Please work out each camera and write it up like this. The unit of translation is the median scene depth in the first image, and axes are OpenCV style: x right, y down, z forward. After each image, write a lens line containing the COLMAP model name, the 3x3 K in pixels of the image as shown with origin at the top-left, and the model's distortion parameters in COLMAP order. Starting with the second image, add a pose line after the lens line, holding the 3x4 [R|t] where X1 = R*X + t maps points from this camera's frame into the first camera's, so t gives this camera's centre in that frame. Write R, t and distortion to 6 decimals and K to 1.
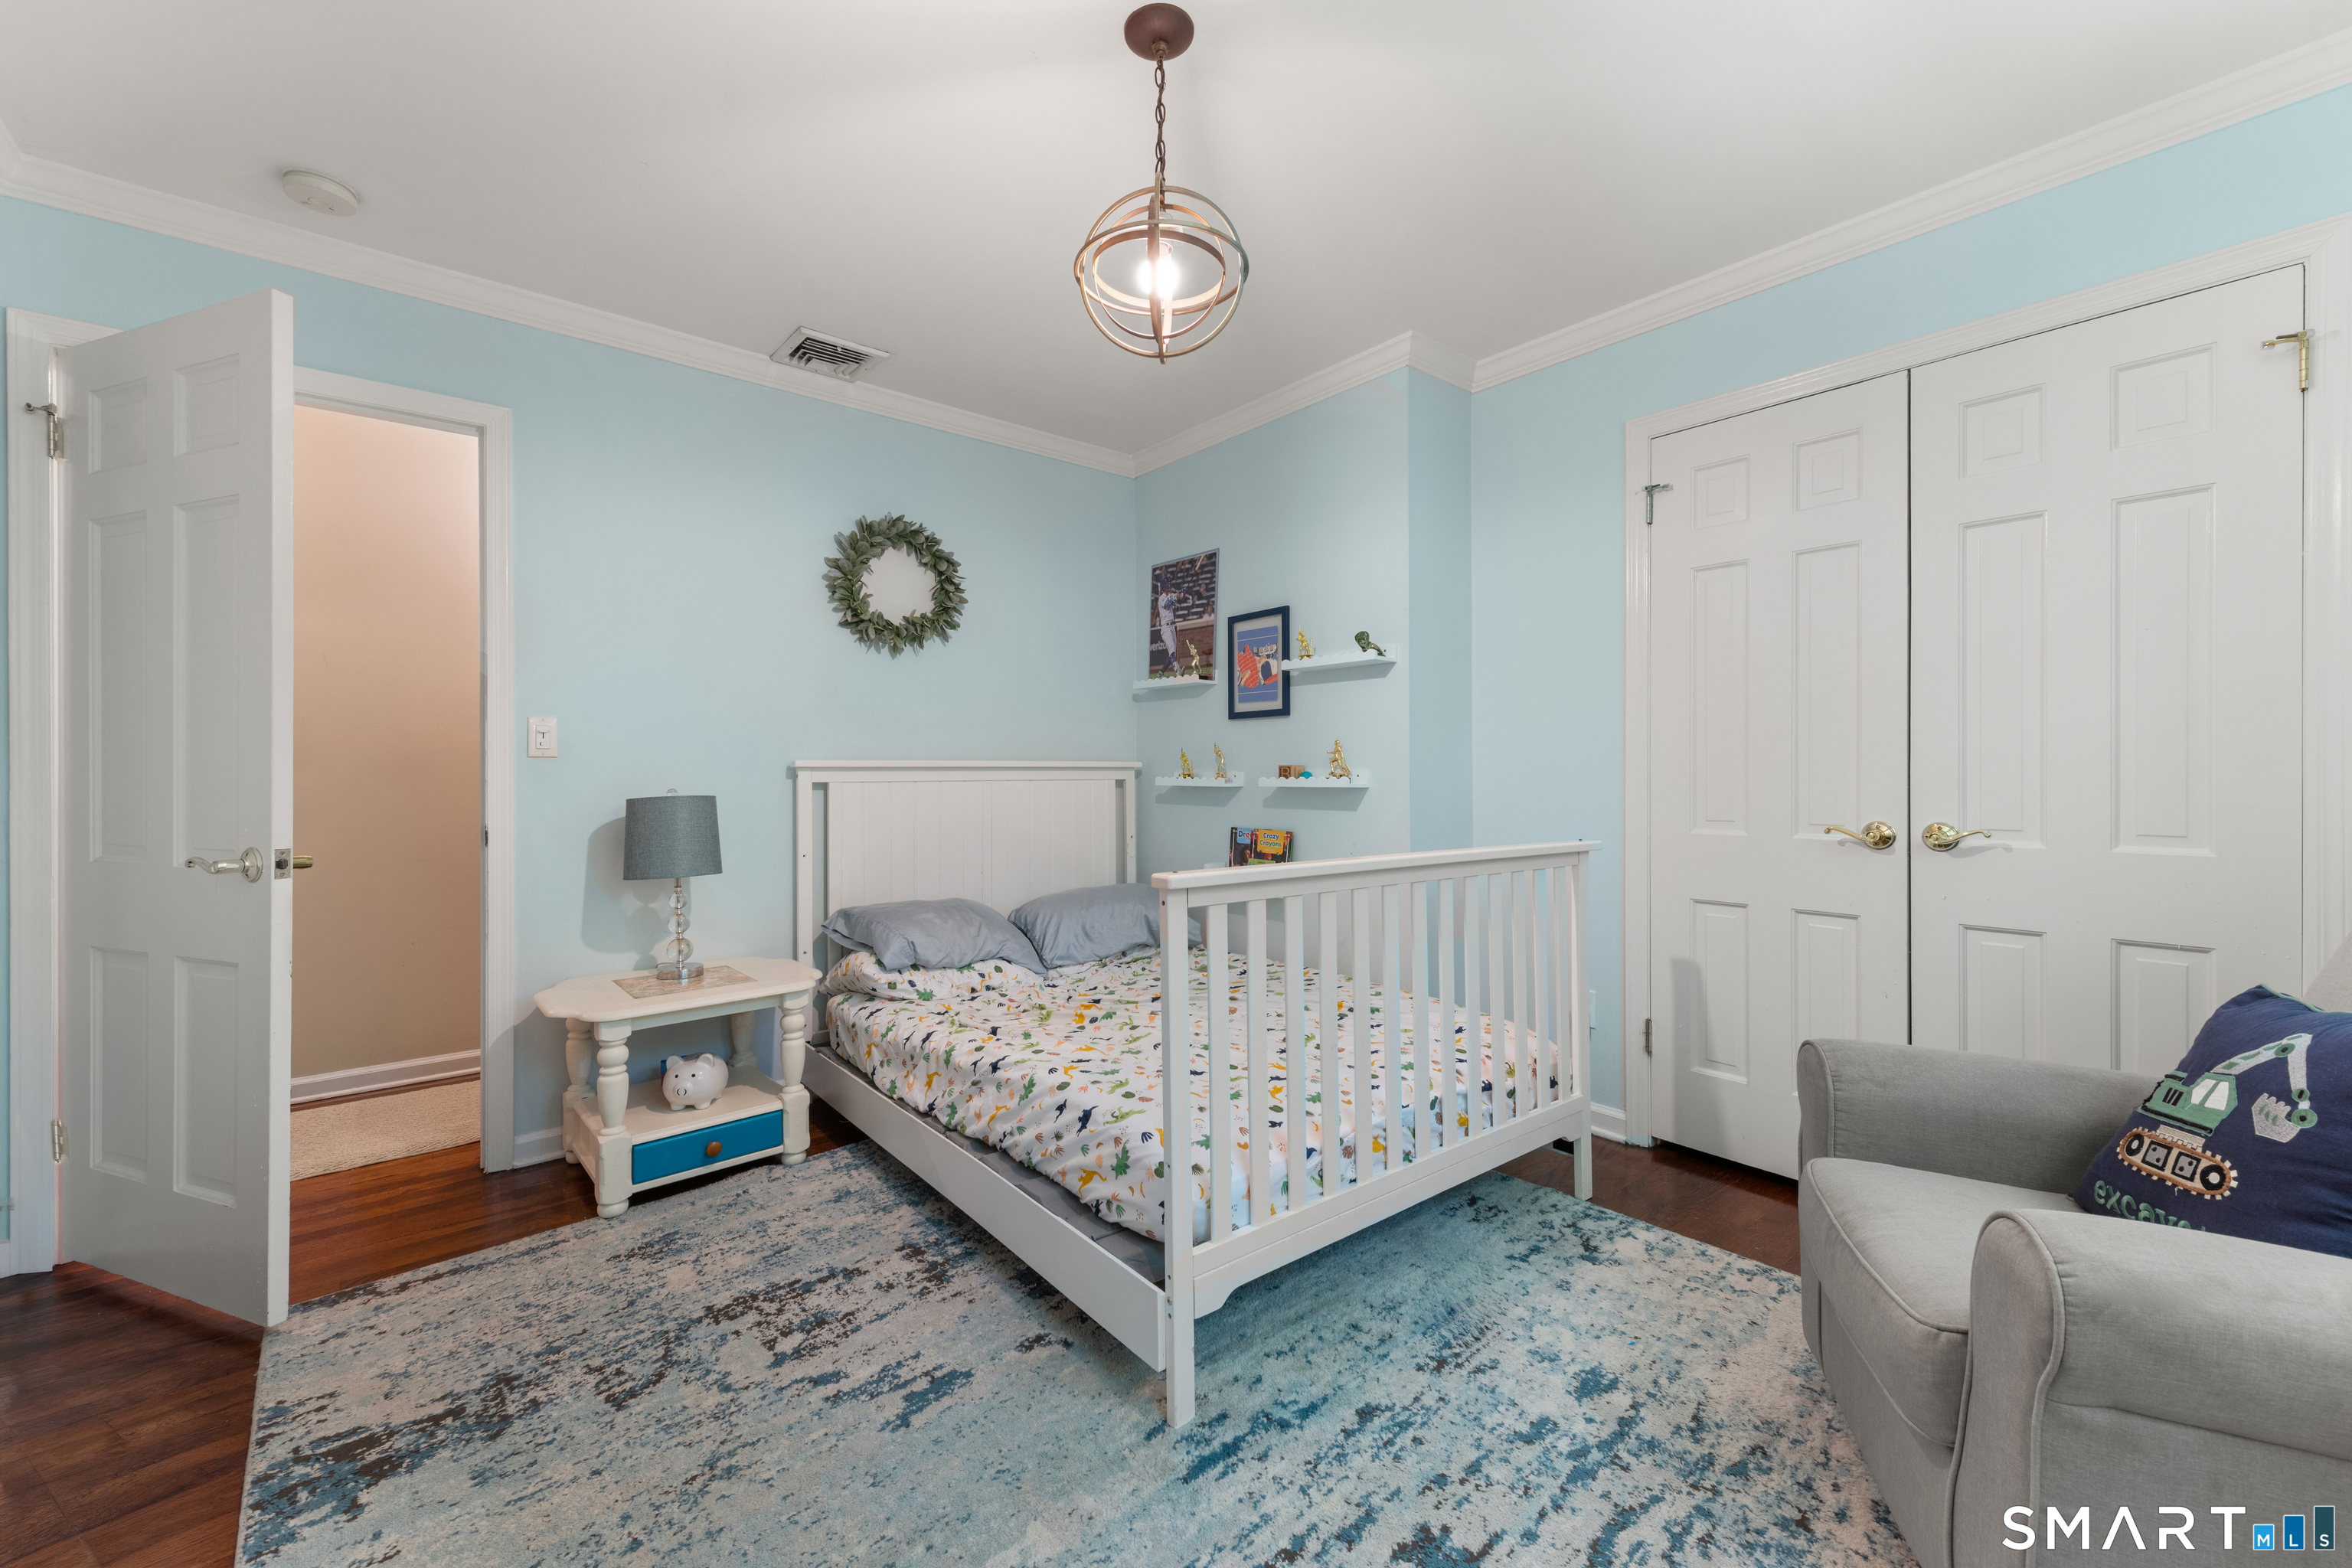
lens RADIAL K [[926.4, 0, 1177.7], [0, 926.4, 765.8], [0, 0, 1]] dist [0.002733, -0.000176]
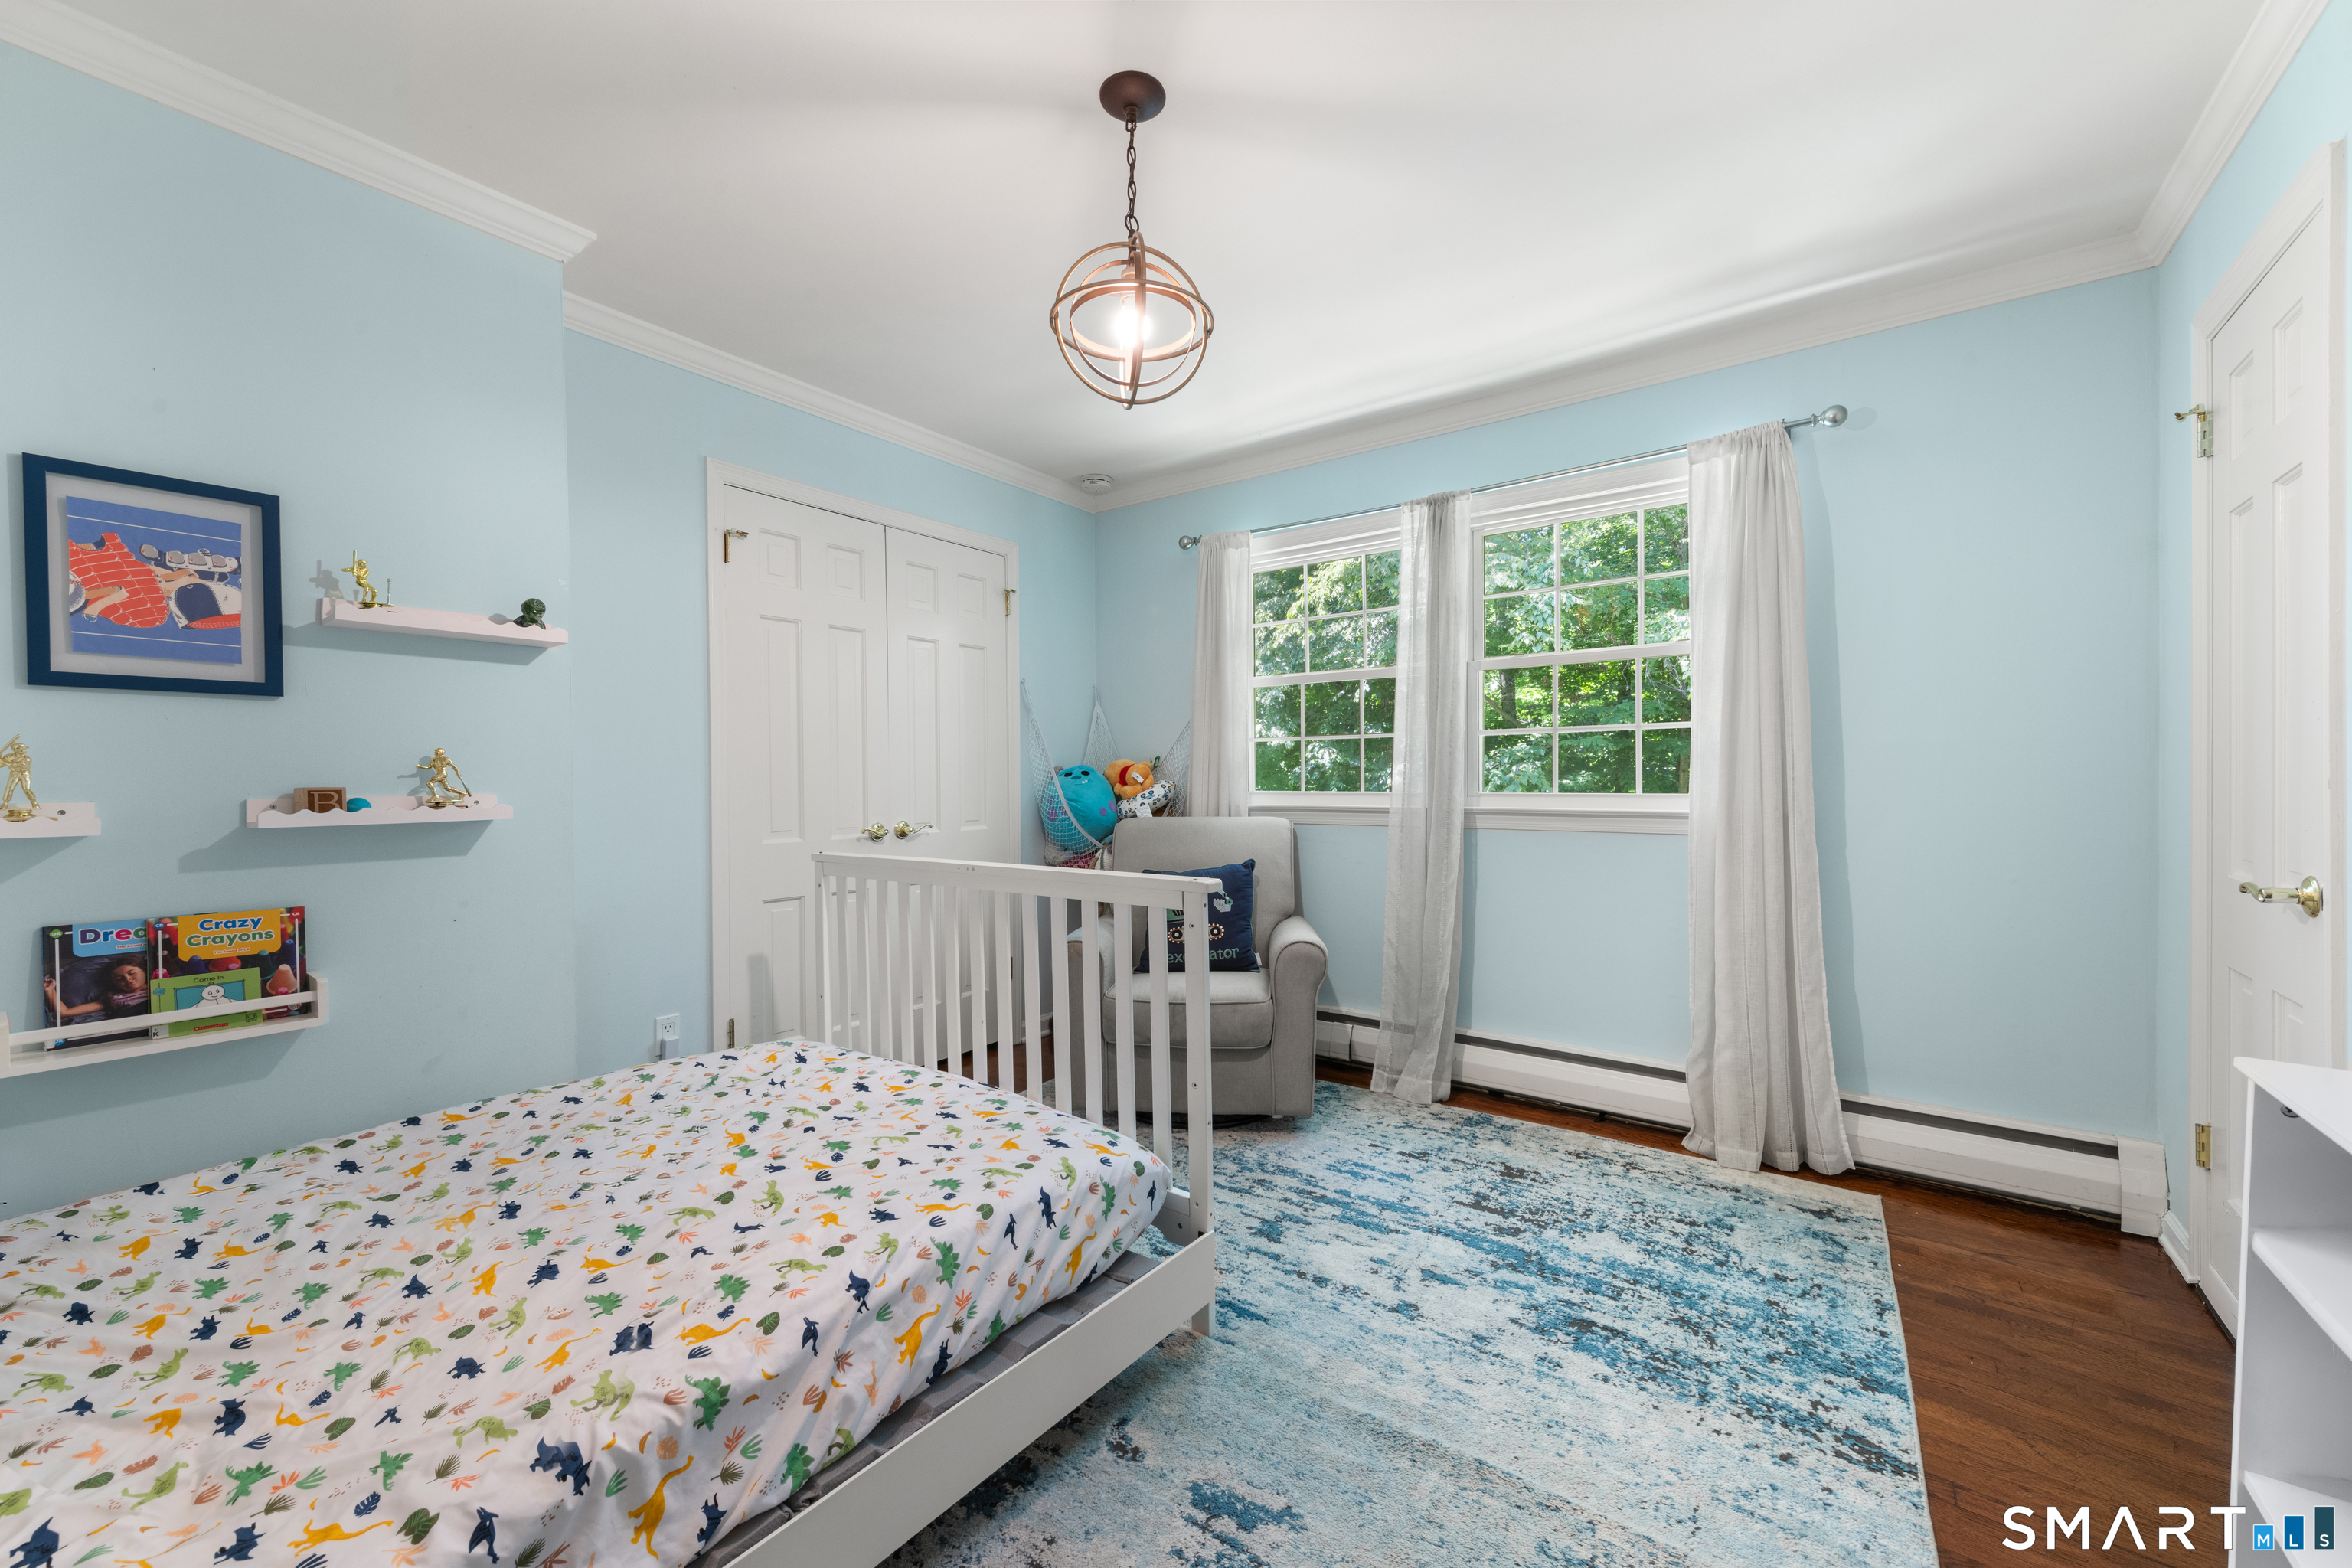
lens RADIAL K [[926.4, 0, 1153.4], [0, 926.4, 787.3], [0, 0, 1]] dist [0.002733, -0.000176]
pose [[-0.228262, -0.006912, 0.973575, -0.826422], [-0.000563, 0.999976, 0.006967, -0.007680], [-0.973600, 0.001042, -0.228260, 0.960829]]
